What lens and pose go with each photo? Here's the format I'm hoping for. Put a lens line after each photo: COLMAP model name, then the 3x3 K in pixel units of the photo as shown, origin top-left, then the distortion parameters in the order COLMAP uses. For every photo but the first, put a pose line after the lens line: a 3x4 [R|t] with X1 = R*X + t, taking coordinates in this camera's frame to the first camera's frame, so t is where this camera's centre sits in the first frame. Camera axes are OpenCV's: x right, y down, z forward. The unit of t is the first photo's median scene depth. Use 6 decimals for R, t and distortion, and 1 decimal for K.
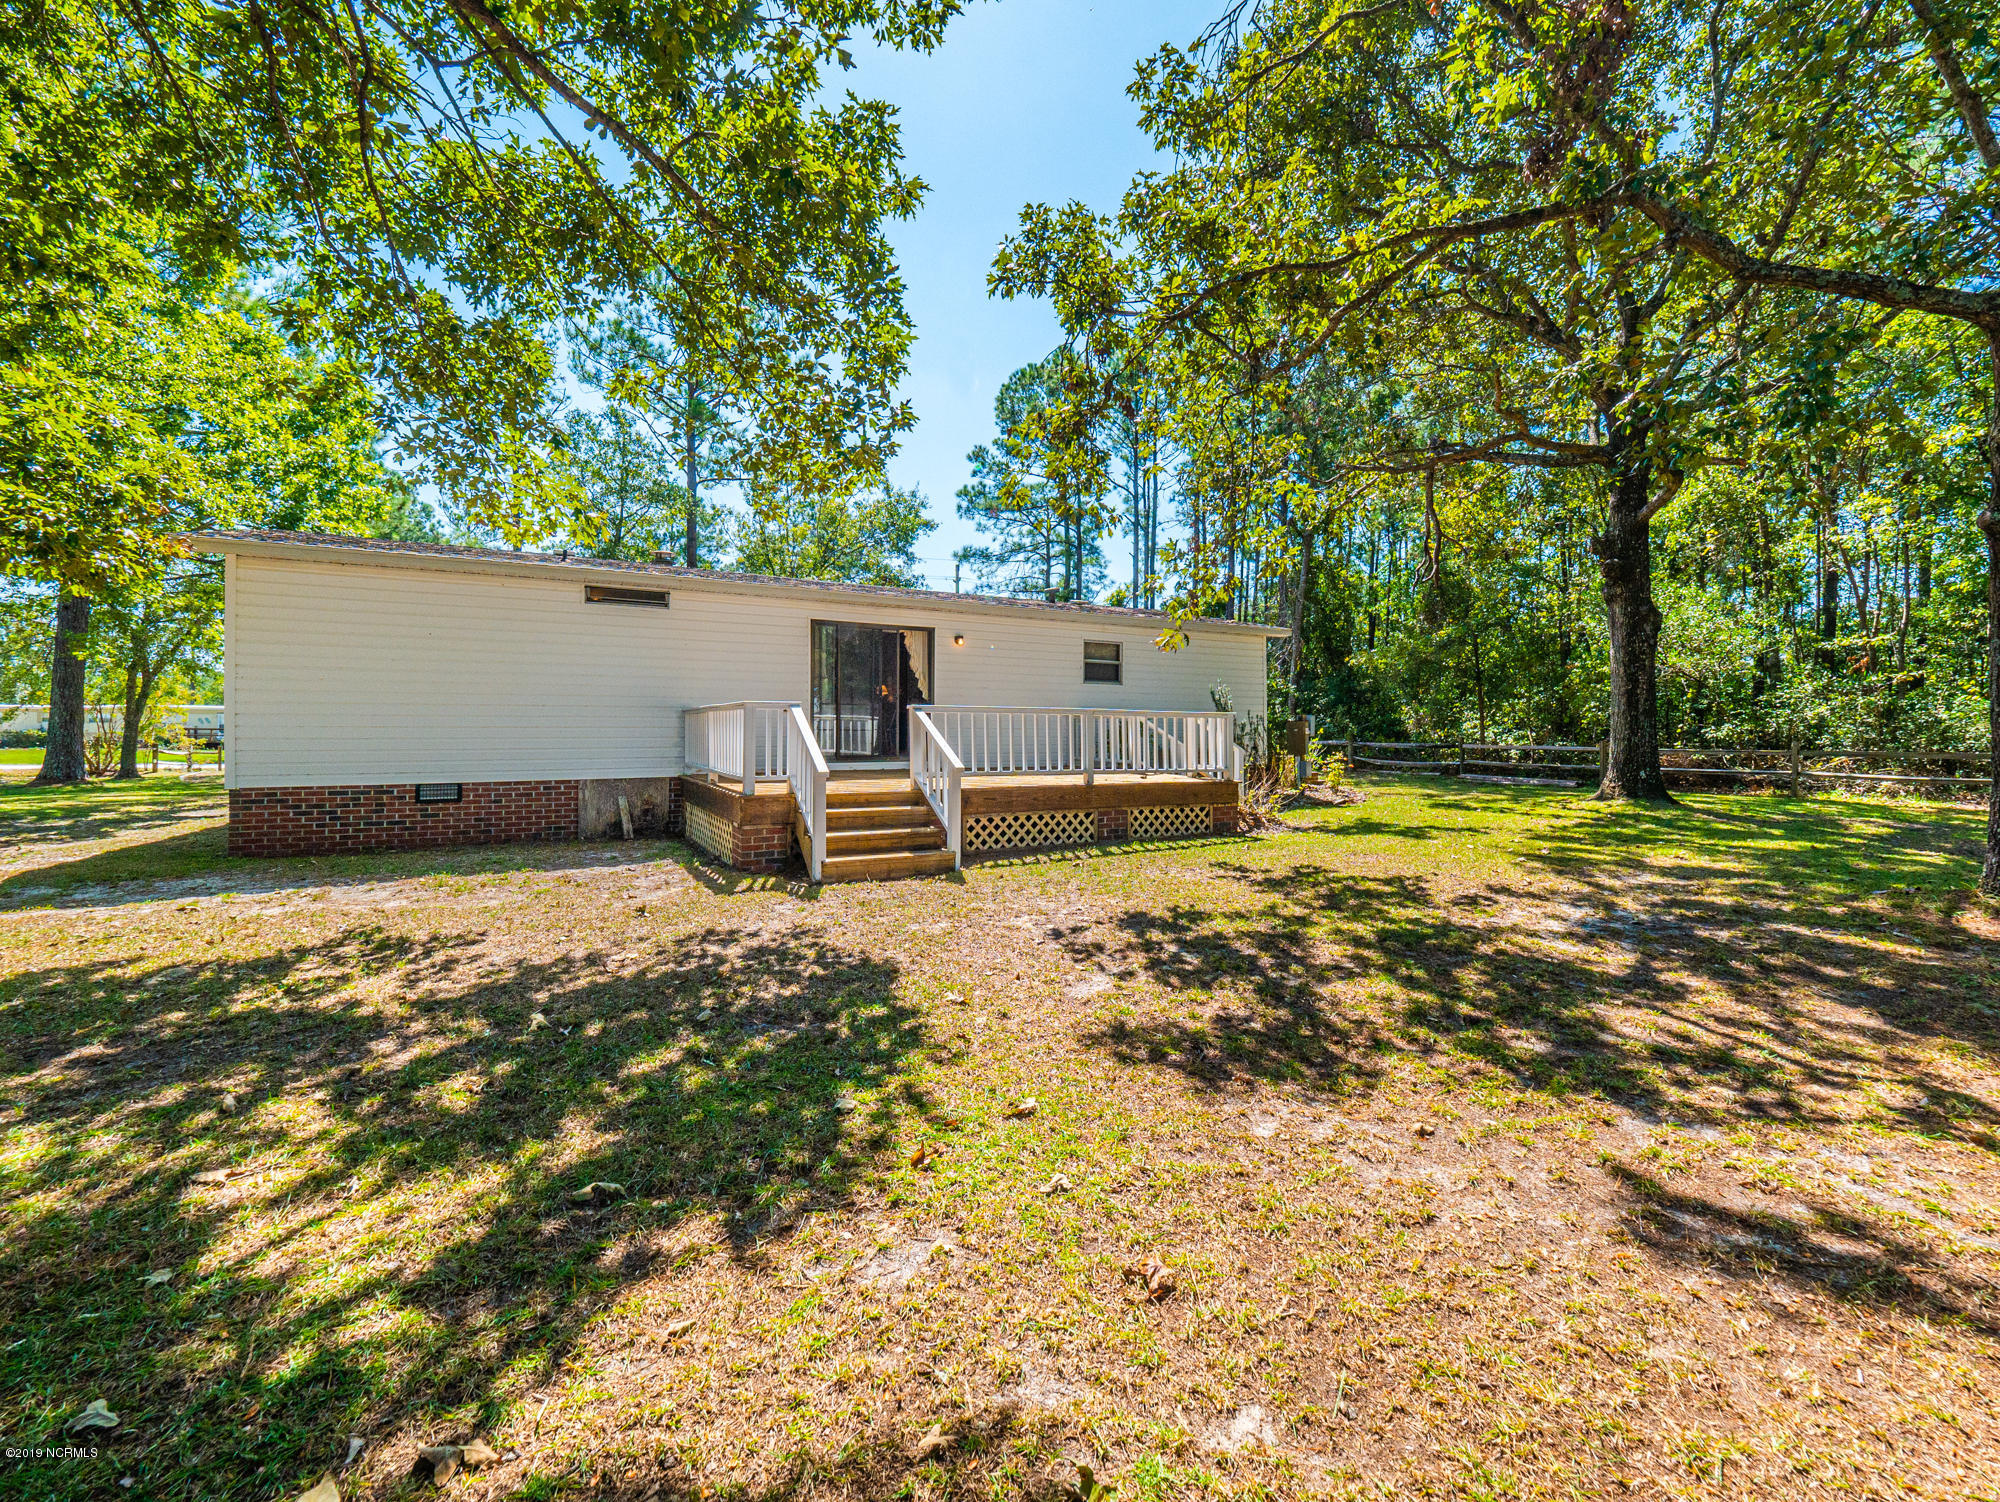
lens RADIAL K [[828.4, 0, 1003.8], [0, 828.4, 720.6], [0, 0, 1]] dist [0.003115, -0.006381]
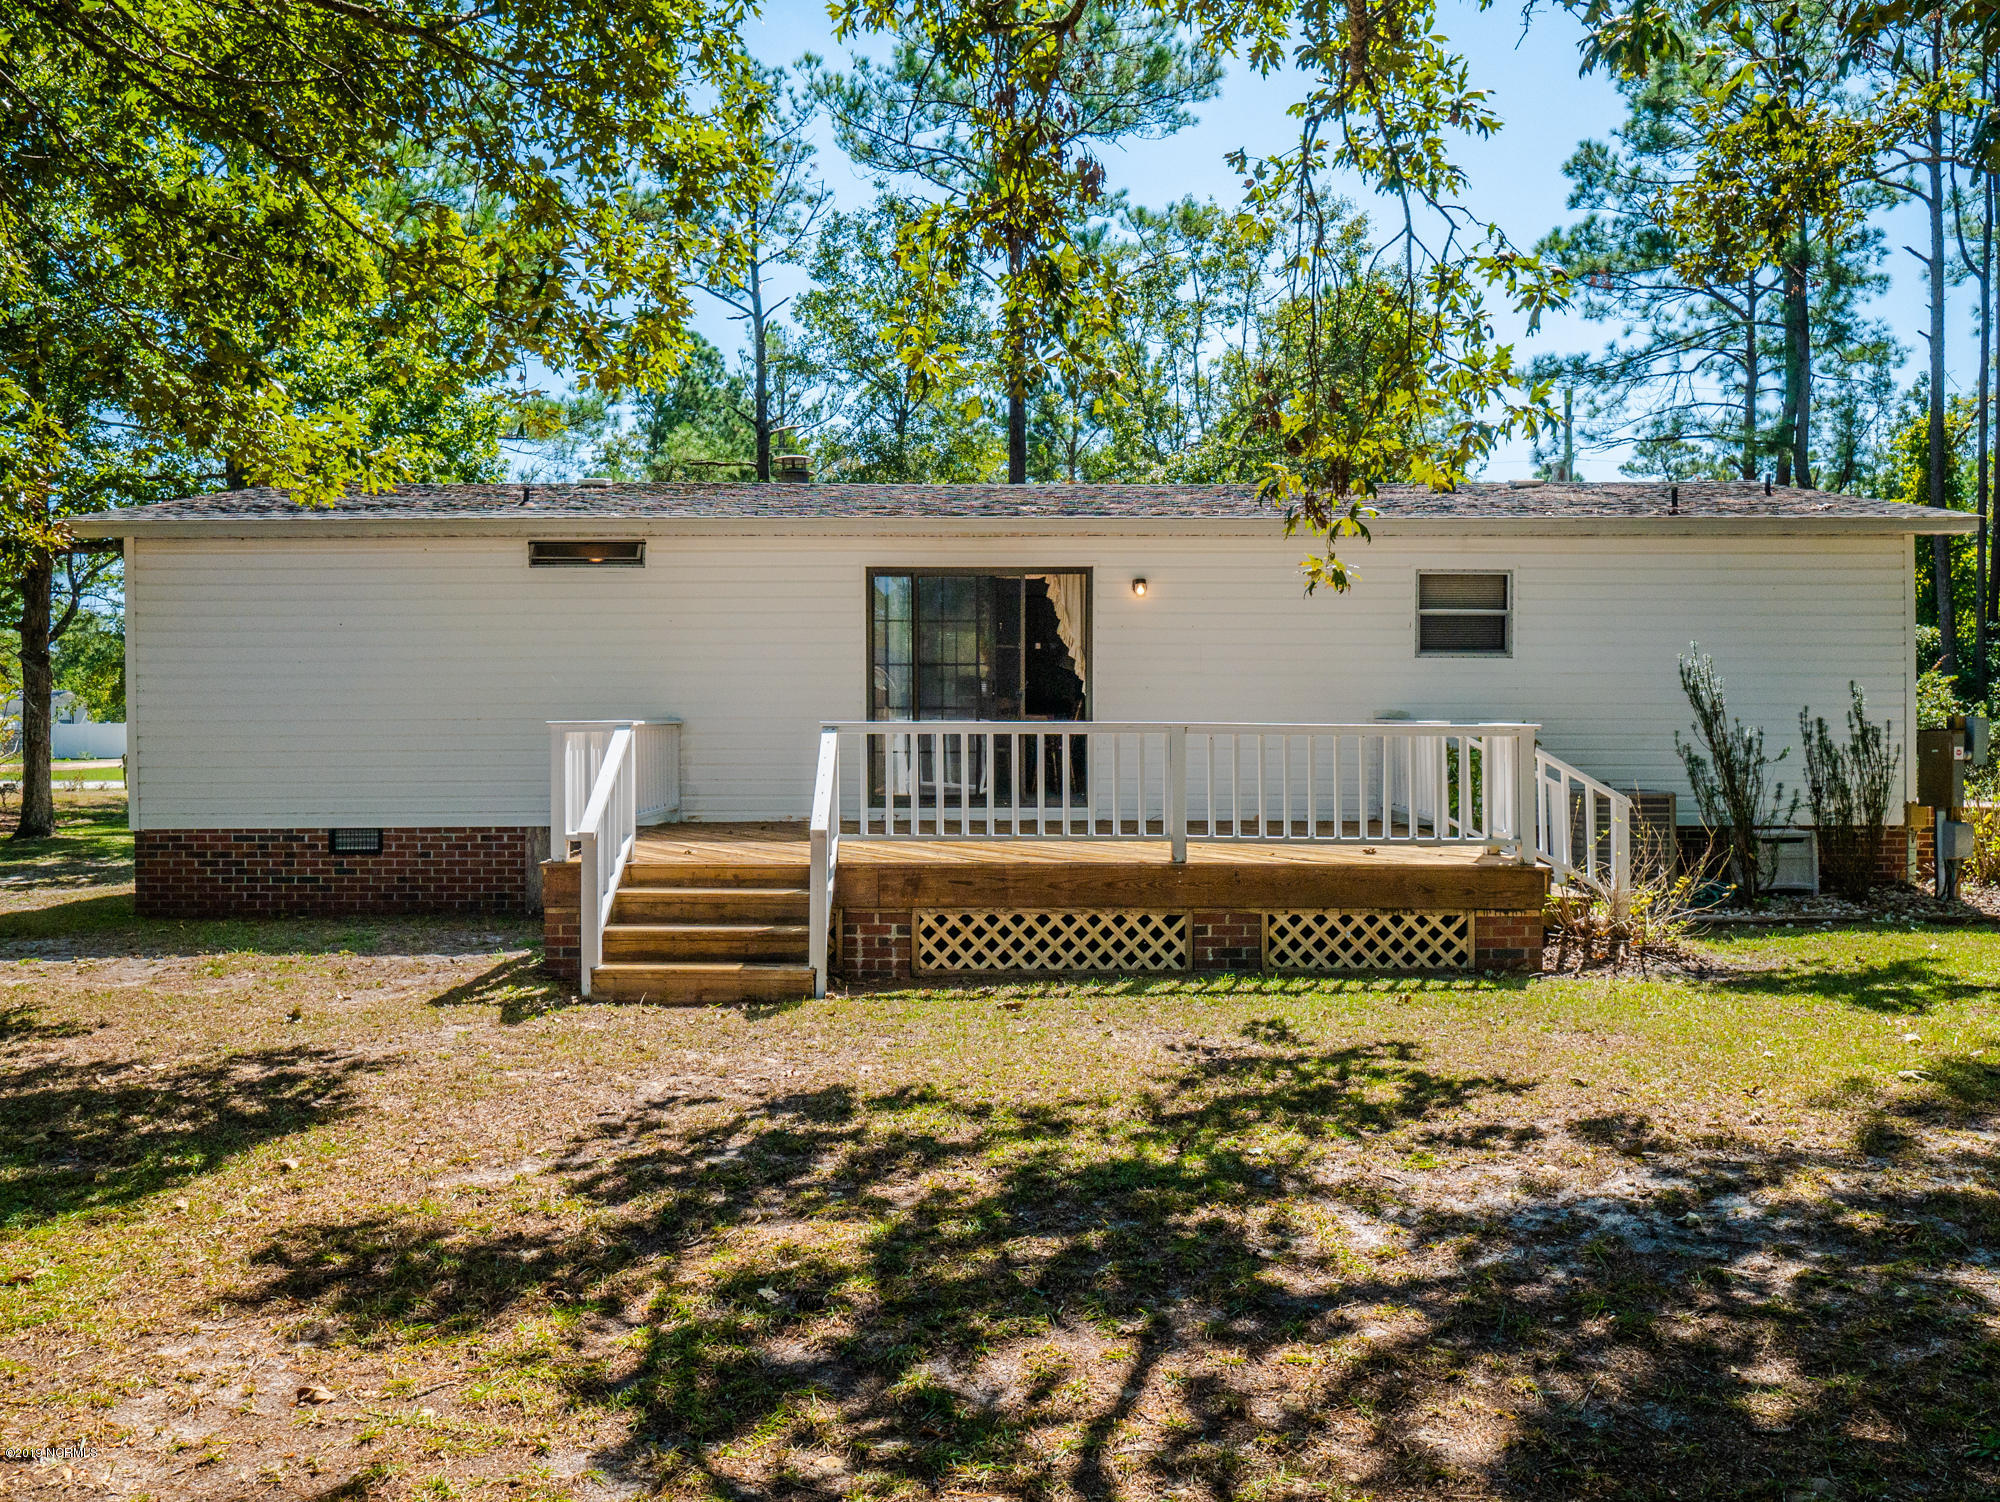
lens RADIAL K [[1625.8, 0, 997.7], [0, 1625.8, 721.2], [0, 0, 1]] dist [-0.020185, 0.050012]
pose [[0.874695, -0.005387, -0.484644, 0.497594], [0.010519, 0.999914, 0.007870, -0.023463], [0.484560, -0.011982, 0.874676, 0.024064]]
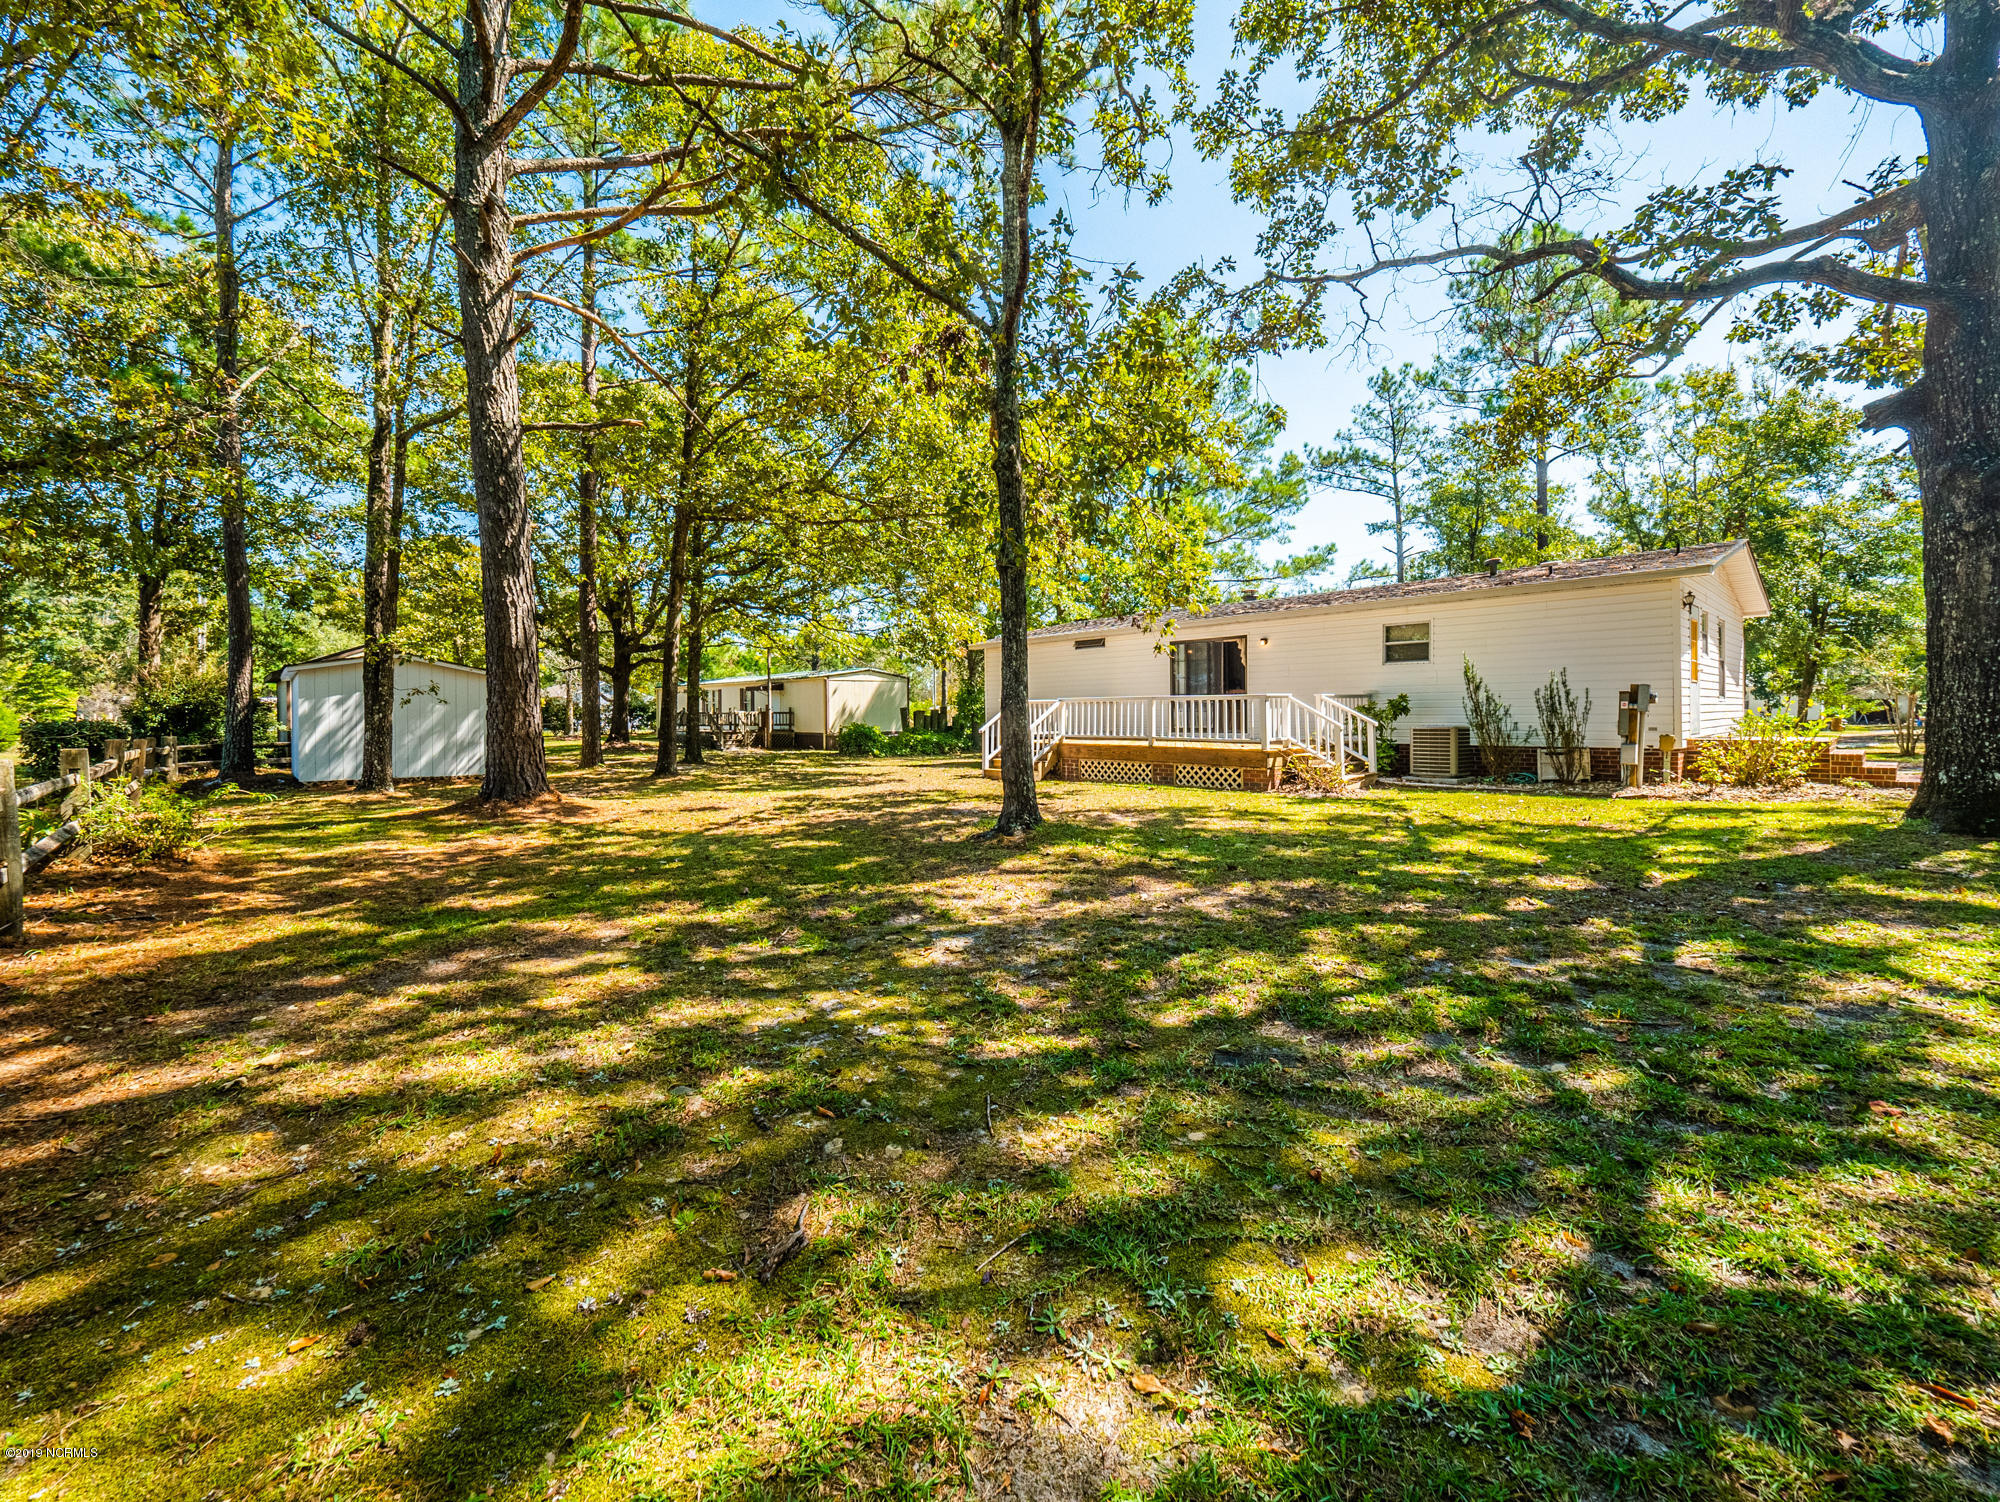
lens RADIAL K [[828.4, 0, 1003.8], [0, 828.4, 720.6], [0, 0, 1]] dist [0.003115, -0.006381]
pose [[0.232329, -0.000160, -0.972637, 1.470198], [0.022355, 0.999737, 0.005175, 0.015666], [0.972380, -0.022945, 0.232272, 0.374891]]
